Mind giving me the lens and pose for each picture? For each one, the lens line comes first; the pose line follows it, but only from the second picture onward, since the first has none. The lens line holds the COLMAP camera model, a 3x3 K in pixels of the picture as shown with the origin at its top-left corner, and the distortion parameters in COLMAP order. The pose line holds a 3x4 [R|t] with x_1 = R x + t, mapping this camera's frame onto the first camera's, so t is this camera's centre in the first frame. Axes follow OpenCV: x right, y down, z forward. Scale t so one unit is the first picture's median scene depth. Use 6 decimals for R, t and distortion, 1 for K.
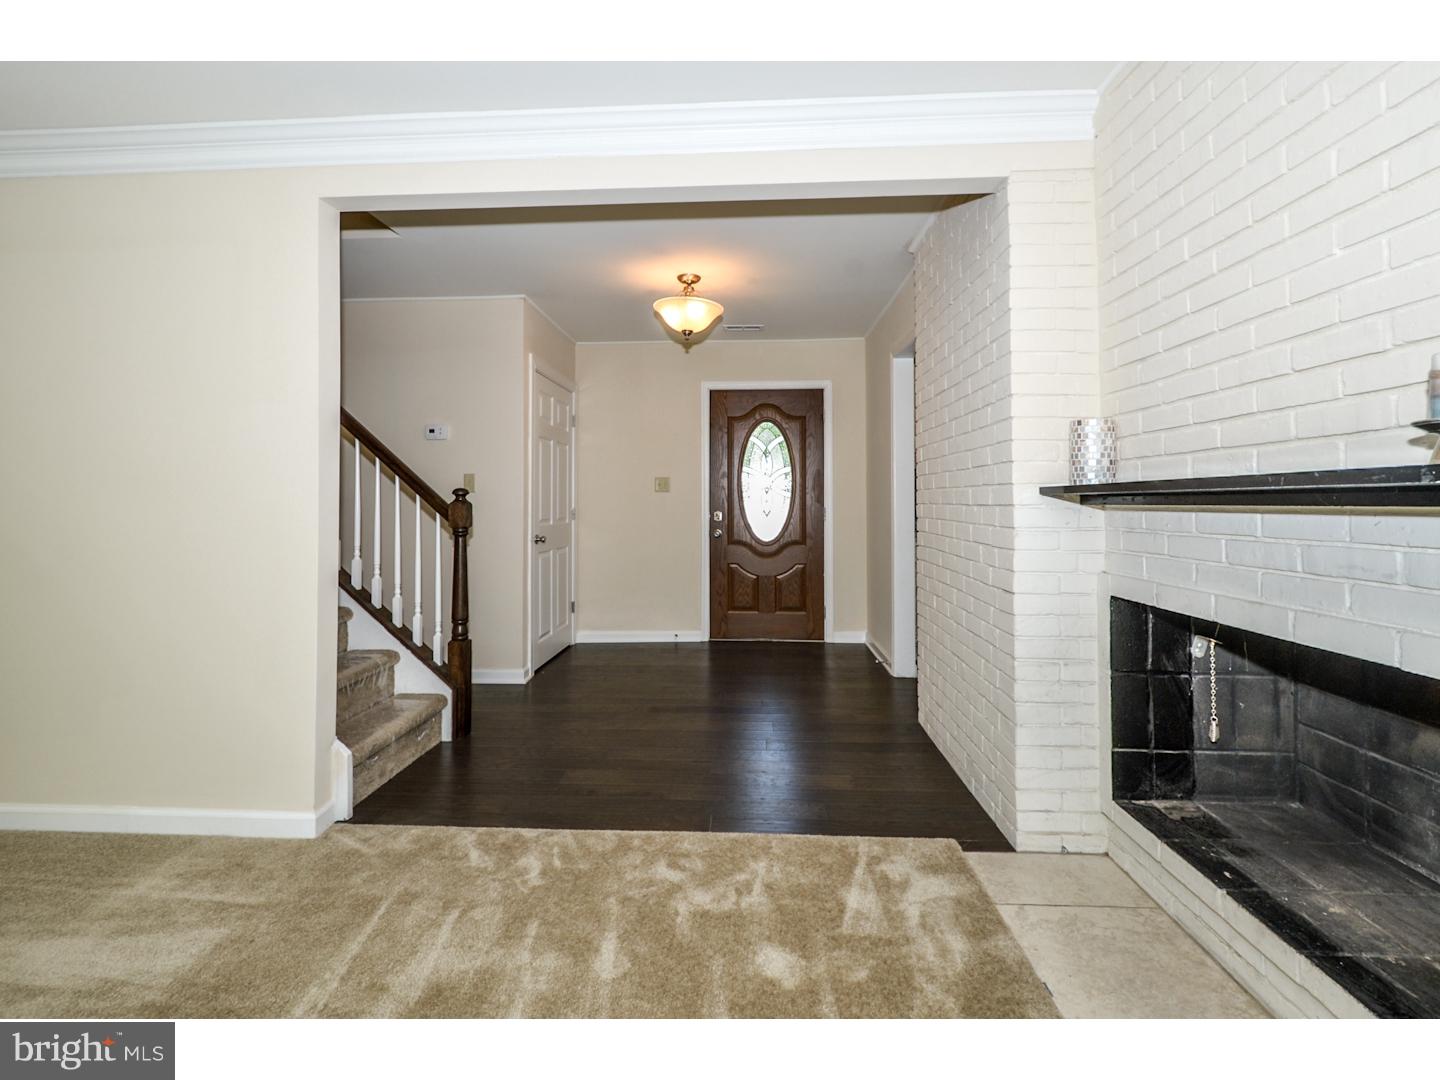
lens RADIAL K [[662.5, 0, 712.9], [0, 662.5, 493.3], [0, 0, 1]] dist [-0.000784, 0.000260]
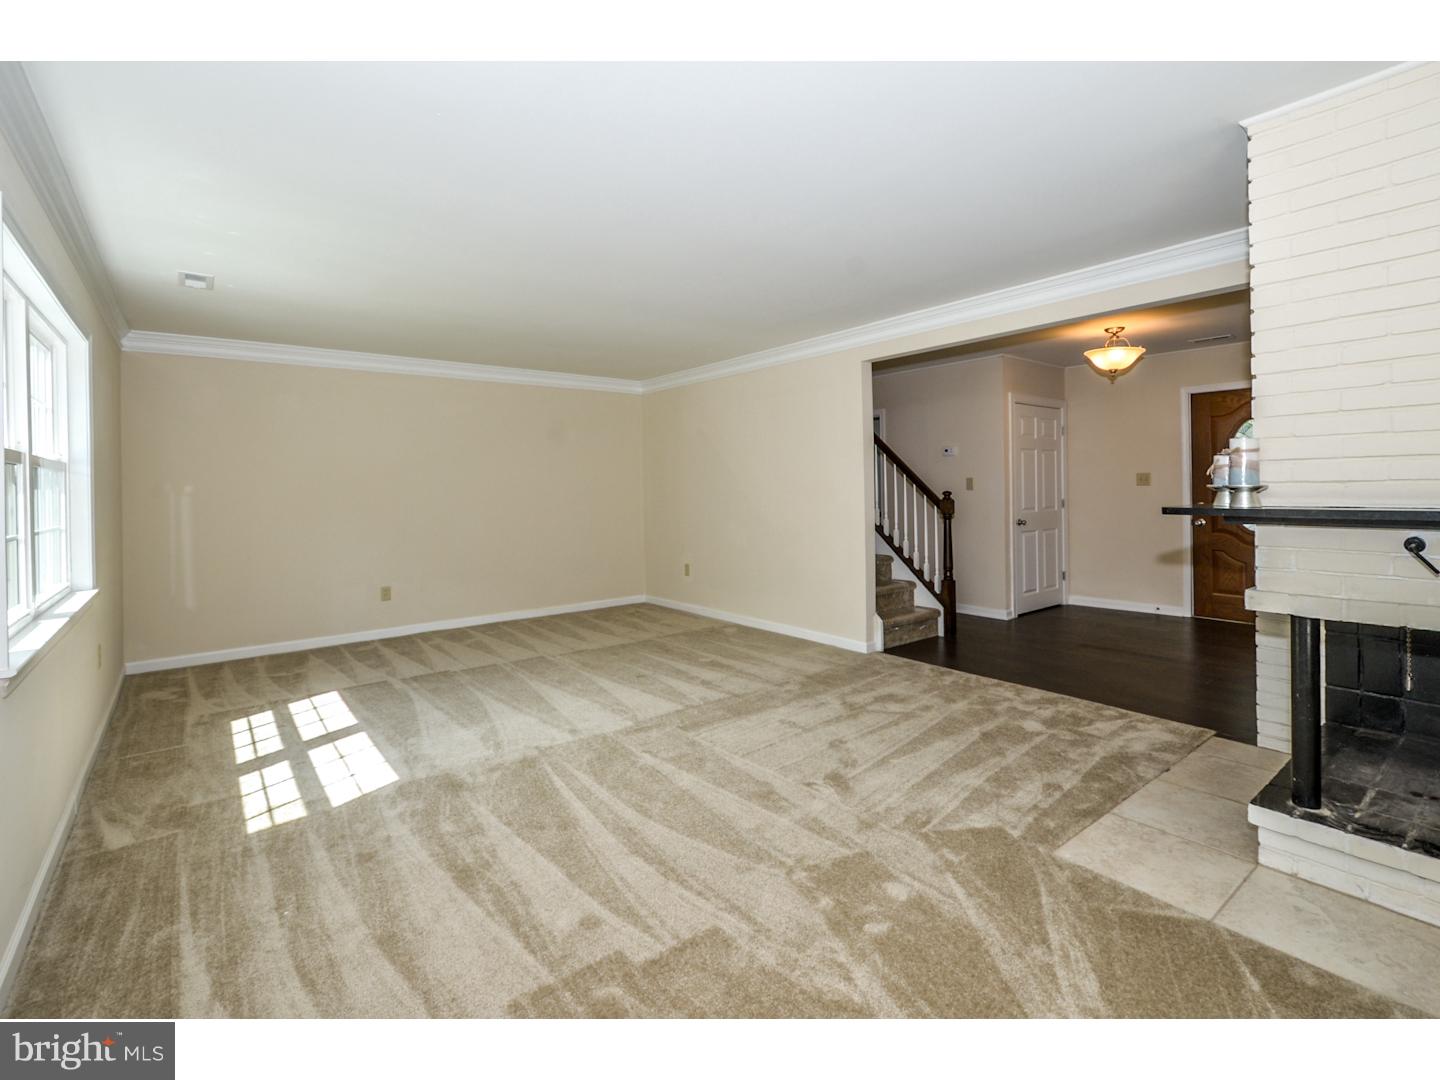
lens RADIAL K [[669.8, 0, 722.3], [0, 669.8, 486.8], [0, 0, 1]] dist [-0.002823, -0.000209]
pose [[0.663055, -0.006454, -0.748543, 0.525095], [0.024129, 0.999627, 0.012755, -0.054054], [0.748182, -0.026519, 0.662963, -0.573347]]
